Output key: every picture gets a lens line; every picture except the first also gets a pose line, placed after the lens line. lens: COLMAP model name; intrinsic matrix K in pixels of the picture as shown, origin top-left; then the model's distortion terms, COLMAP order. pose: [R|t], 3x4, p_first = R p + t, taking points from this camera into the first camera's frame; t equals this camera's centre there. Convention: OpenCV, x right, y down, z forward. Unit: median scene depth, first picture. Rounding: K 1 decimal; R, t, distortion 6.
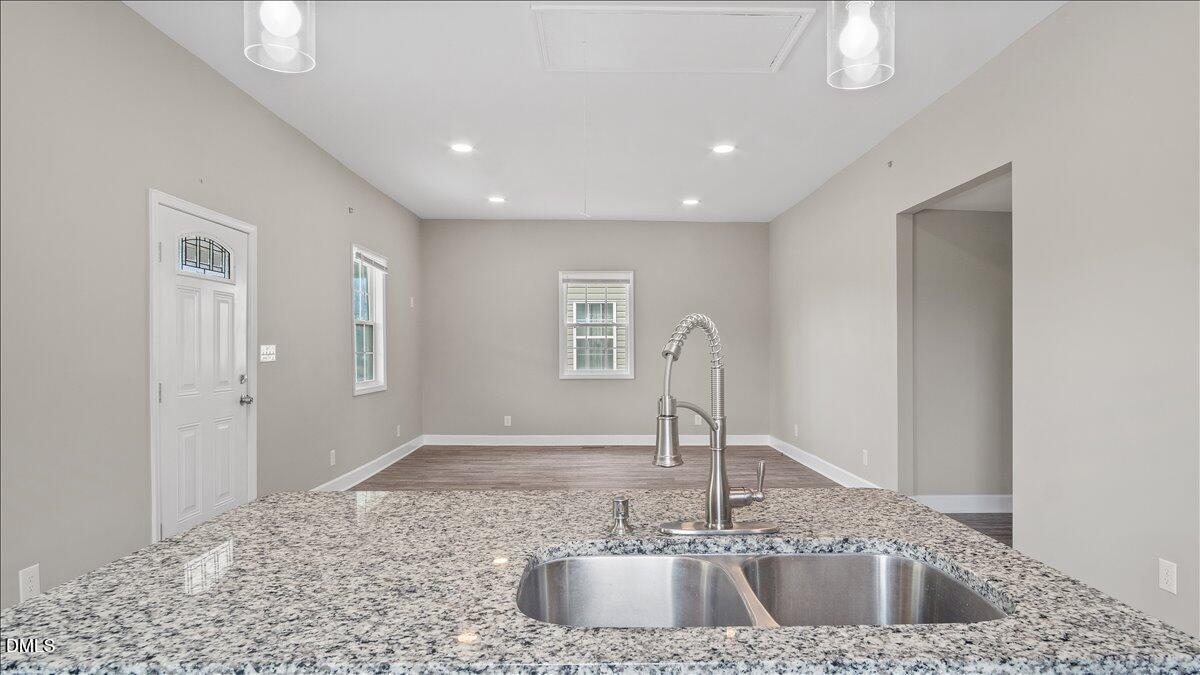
lens RADIAL K [[671.9, 0, 600.0], [0, 671.9, 337.5], [0, 0, 1]] dist [-0.060482, -0.000229]
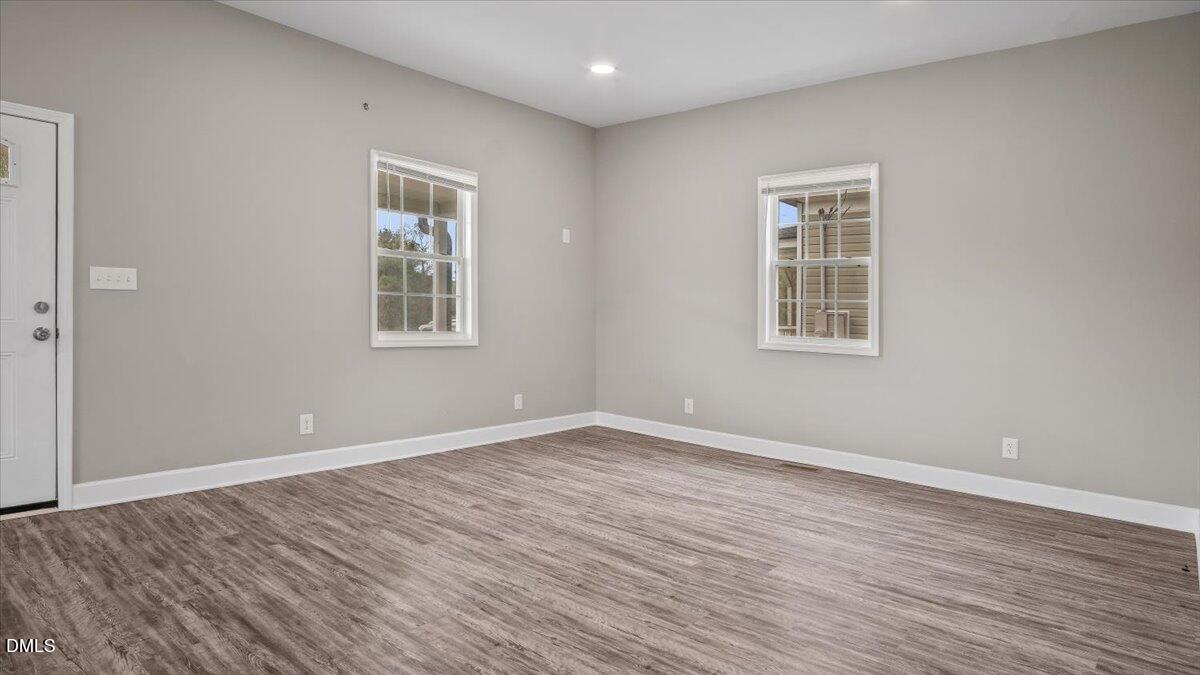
lens RADIAL K [[672.1, 0, 606.9], [0, 672.1, 310.3], [0, 0, 1]] dist [-0.017425, 0.000746]
pose [[0.751228, 0.024179, -0.659599, 0.290617], [-0.022049, 0.999690, 0.011534, 0.025118], [0.659674, 0.005878, 0.751529, 0.507544]]
